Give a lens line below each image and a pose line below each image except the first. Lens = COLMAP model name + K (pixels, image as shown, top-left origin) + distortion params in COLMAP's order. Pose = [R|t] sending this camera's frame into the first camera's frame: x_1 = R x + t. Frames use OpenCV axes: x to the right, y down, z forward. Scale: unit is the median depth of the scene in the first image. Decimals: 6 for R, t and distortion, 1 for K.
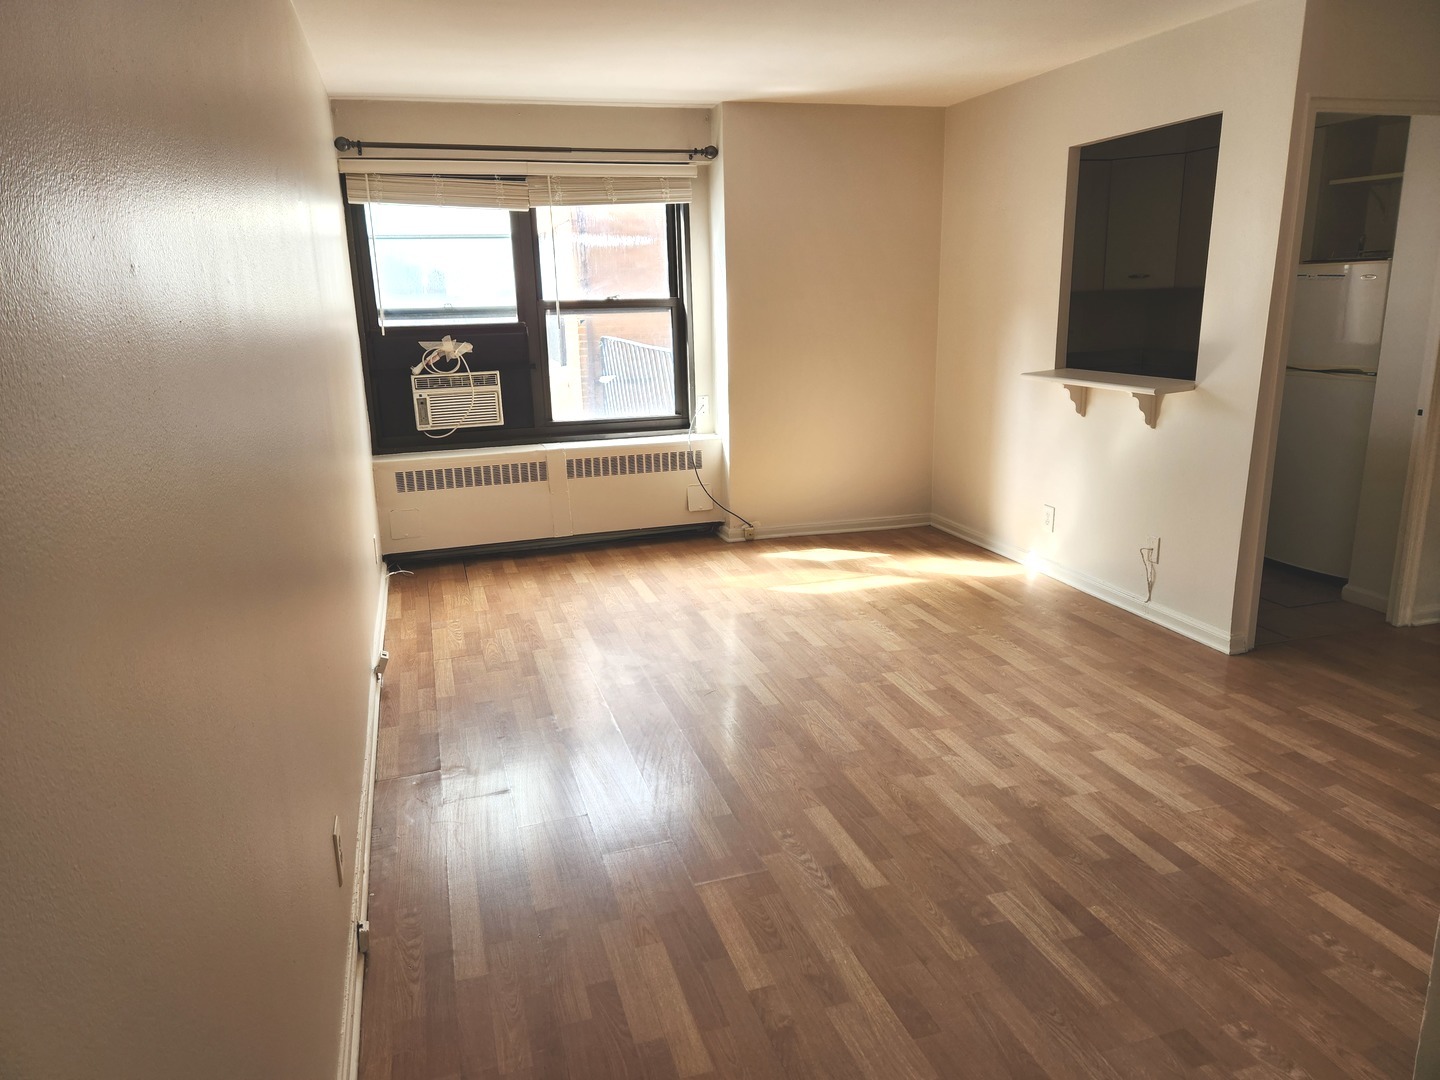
lens RADIAL K [[971.4, 0, 721.0], [0, 971.4, 530.1], [0, 0, 1]] dist [0.121332, -0.144522]
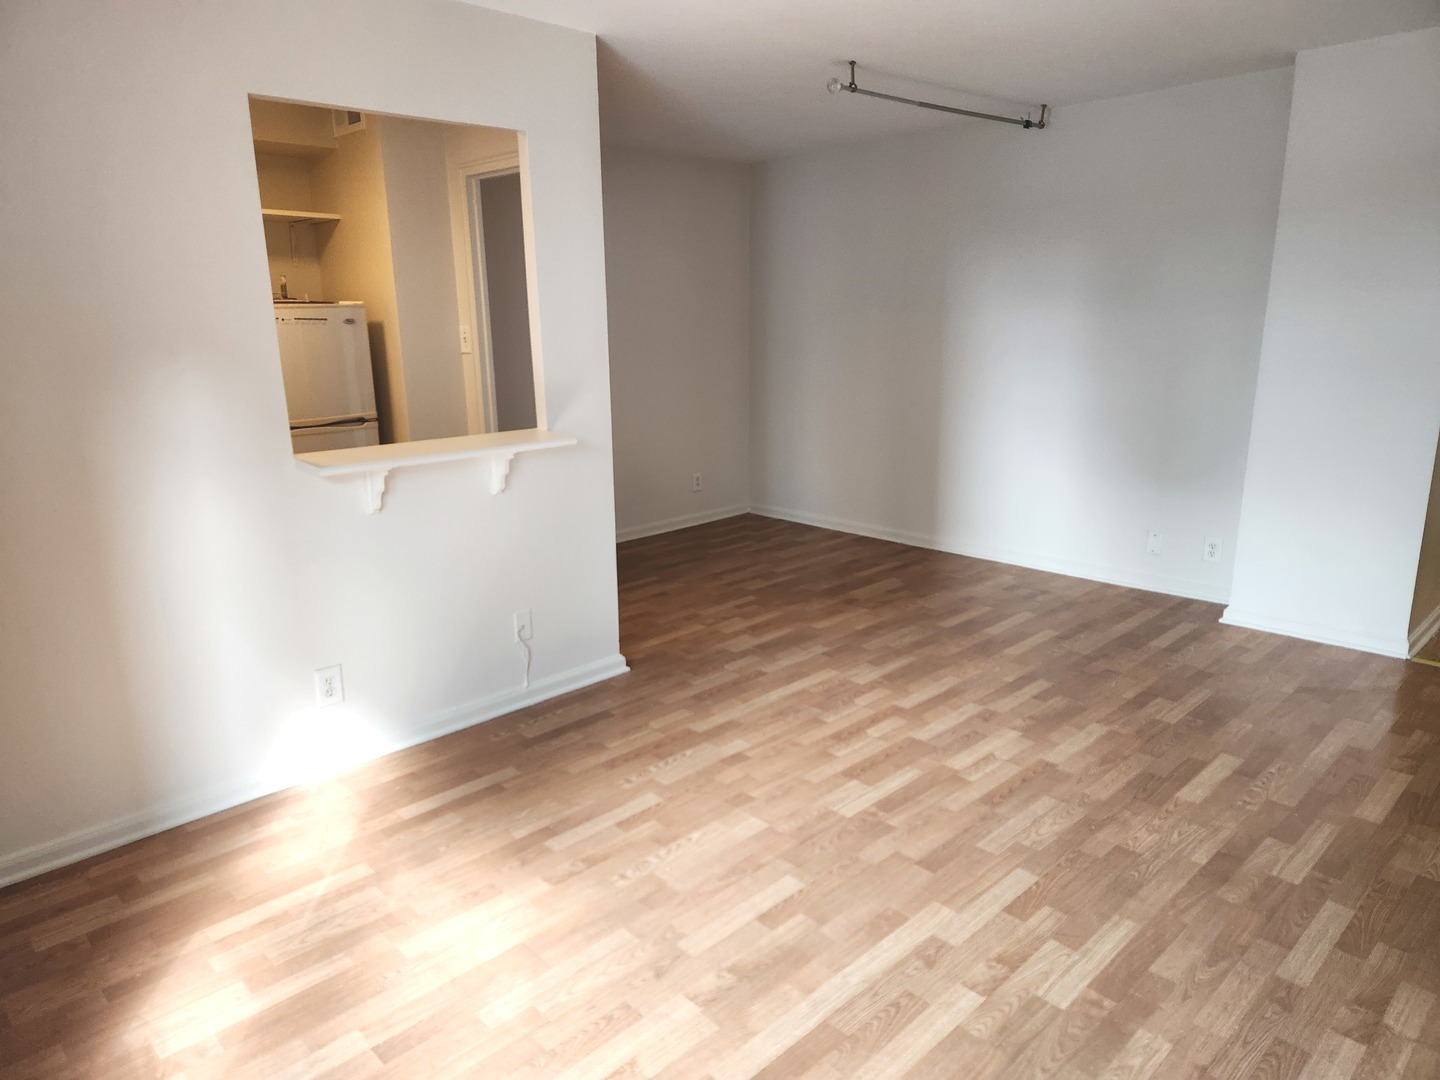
lens RADIAL K [[971.4, 0, 721.0], [0, 971.4, 530.1], [0, 0, 1]] dist [0.121332, -0.144522]
pose [[-0.457420, -0.168588, 0.873124, -0.281725], [0.237635, 0.922982, 0.302709, -0.210360], [-0.856911, 0.345950, -0.382128, 0.897240]]
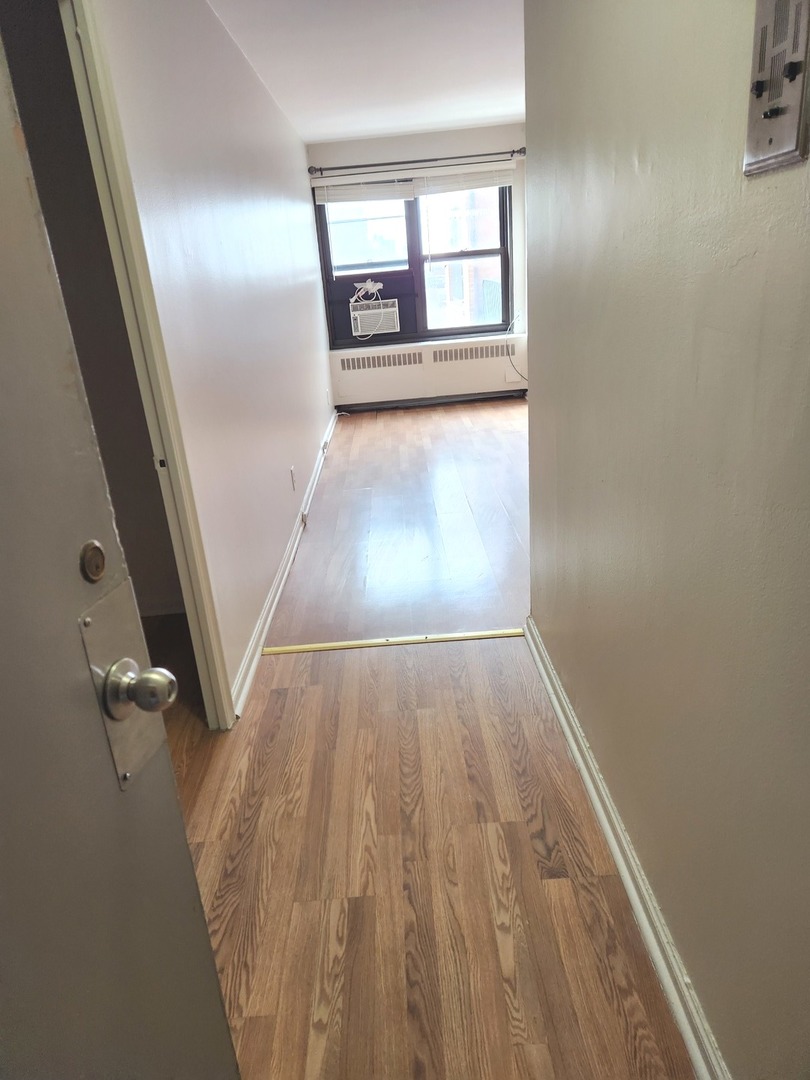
lens RADIAL K [[728.5, 0, 405.0], [0, 728.5, 540.0], [0, 0, 1]] dist [0.121332, -0.144522]
pose [[0.960459, 0.048960, -0.274084, 0.171247], [-0.011741, 0.990664, 0.135819, 0.086102], [0.278175, -0.127230, 0.952067, -0.305031]]
